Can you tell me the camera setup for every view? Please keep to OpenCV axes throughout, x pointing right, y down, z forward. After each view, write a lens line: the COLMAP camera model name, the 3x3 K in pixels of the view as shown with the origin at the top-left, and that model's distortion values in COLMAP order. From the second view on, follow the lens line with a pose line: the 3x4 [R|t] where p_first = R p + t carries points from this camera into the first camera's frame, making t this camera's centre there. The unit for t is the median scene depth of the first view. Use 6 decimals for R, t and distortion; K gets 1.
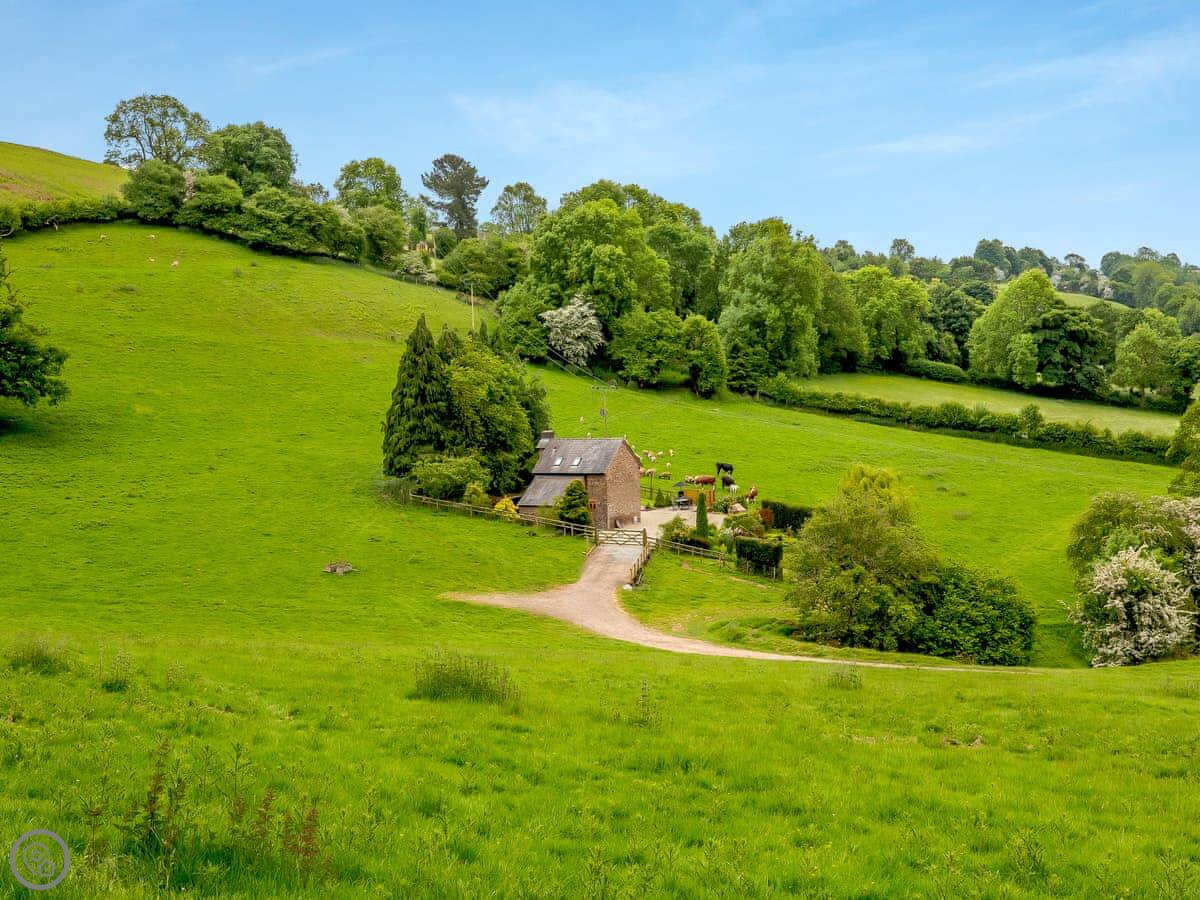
lens RADIAL K [[1509.1, 0, 600.0], [0, 1509.1, 450.0], [0, 0, 1]] dist [0.023303, 0.066679]
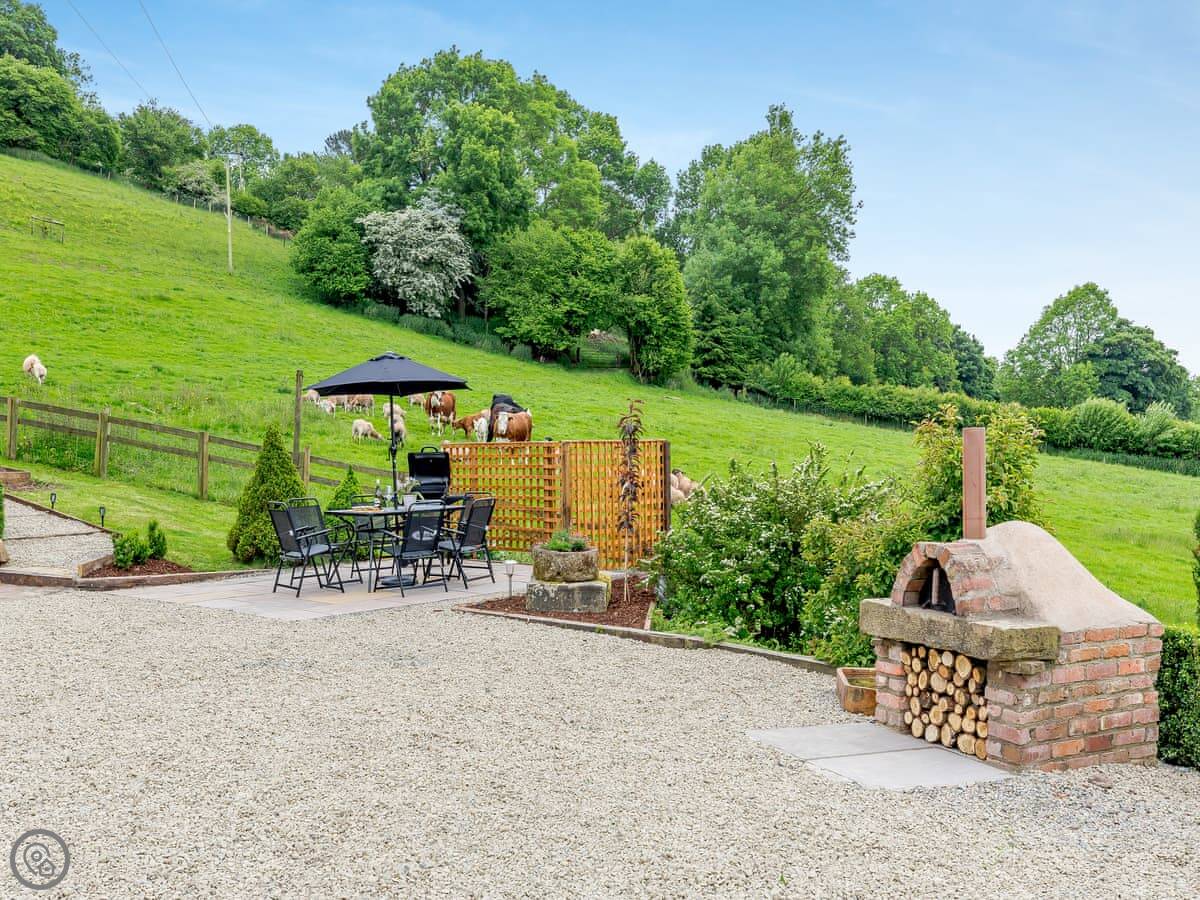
lens RADIAL K [[1198.9, 0, 602.5], [0, 1198.9, 482.0], [0, 0, 1]] dist [0.004285, 0.002950]
pose [[0.999292, 0.030241, 0.022403, 0.040310], [-0.029206, 0.998551, -0.045191, 0.021260], [-0.023737, 0.044504, 0.998727, 0.540385]]
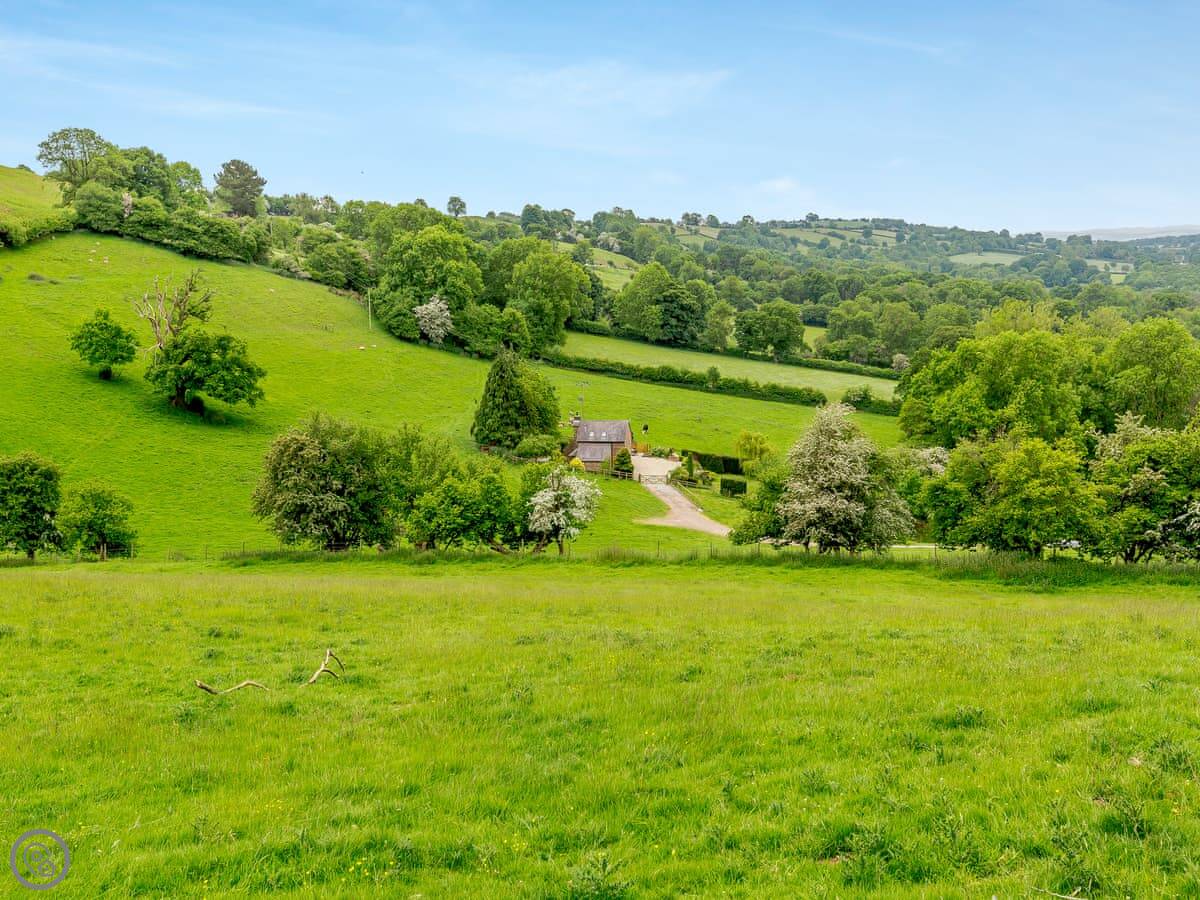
lens RADIAL K [[1198.9, 0, 602.5], [0, 1198.9, 482.0], [0, 0, 1]] dist [0.004285, 0.002950]
pose [[0.931033, -0.047396, 0.361844, -0.285188], [0.005320, 0.993188, 0.116405, -0.054325], [-0.364896, -0.106452, 0.924942, -0.162374]]
